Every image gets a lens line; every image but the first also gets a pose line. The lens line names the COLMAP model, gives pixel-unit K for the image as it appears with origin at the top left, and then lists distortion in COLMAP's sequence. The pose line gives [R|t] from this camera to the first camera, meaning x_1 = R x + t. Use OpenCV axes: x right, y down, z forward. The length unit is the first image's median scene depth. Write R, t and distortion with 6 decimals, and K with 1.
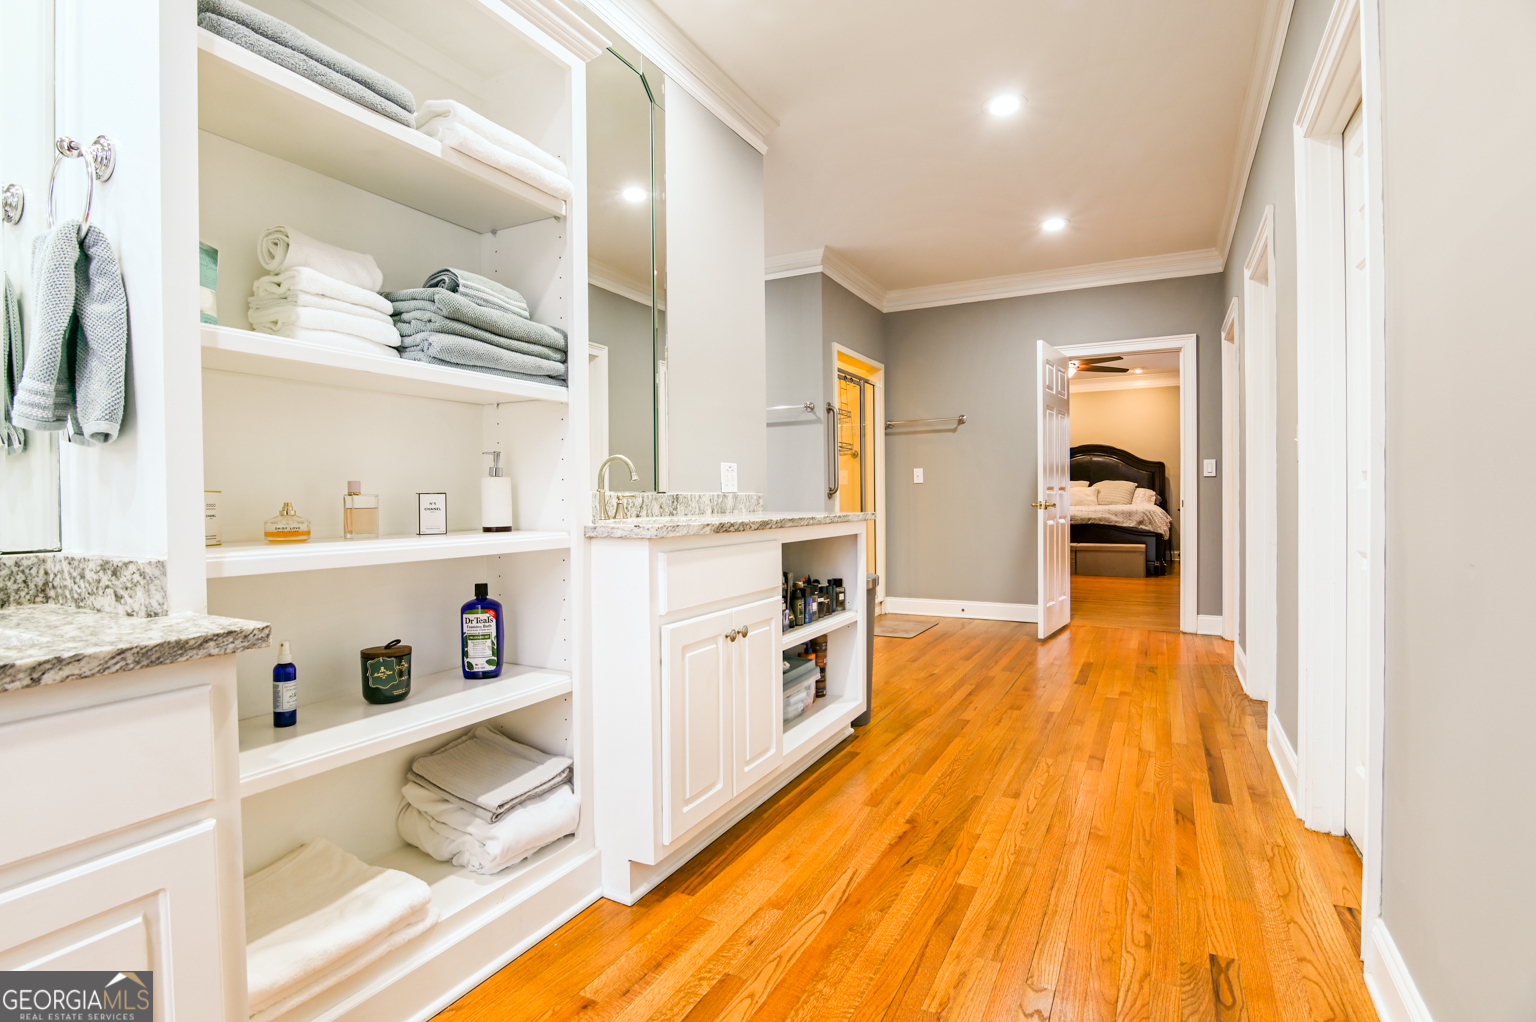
lens RADIAL K [[750.8, 0, 774.1], [0, 750.8, 511.1], [0, 0, 1]] dist [-0.022497, -0.000231]
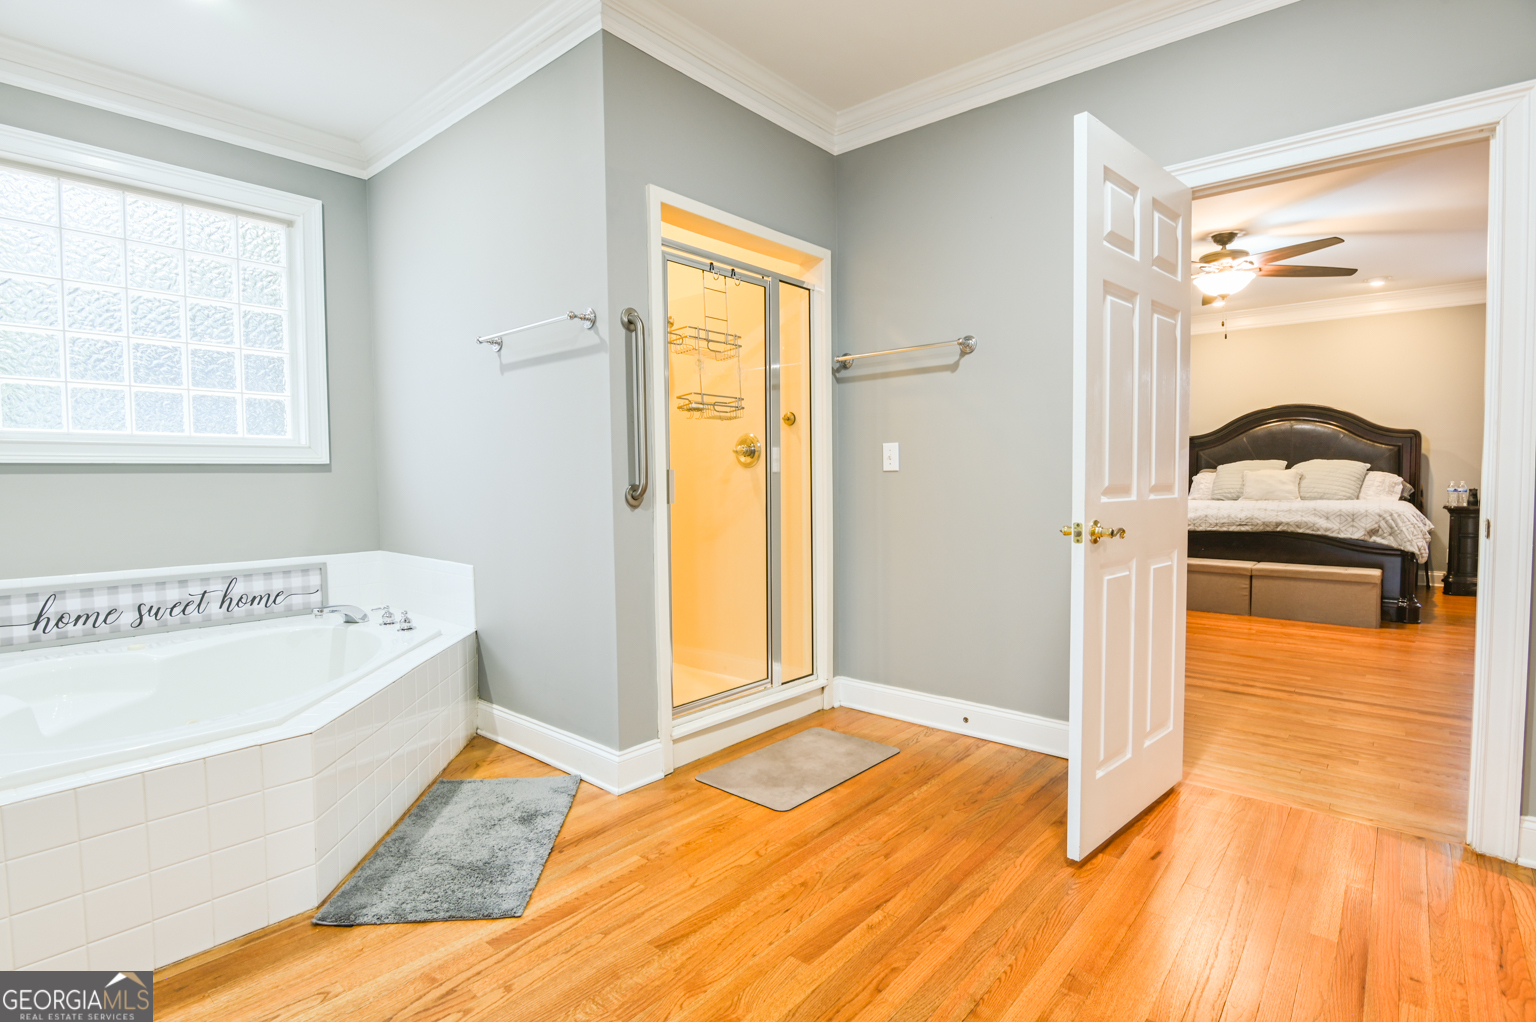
lens RADIAL K [[750.8, 0, 774.1], [0, 750.8, 511.1], [0, 0, 1]] dist [-0.022497, -0.000231]
pose [[0.973843, 0.012685, -0.226867, 0.232242], [-0.005397, 0.999450, 0.032715, -0.025787], [0.227157, -0.030635, 0.973376, 0.463945]]
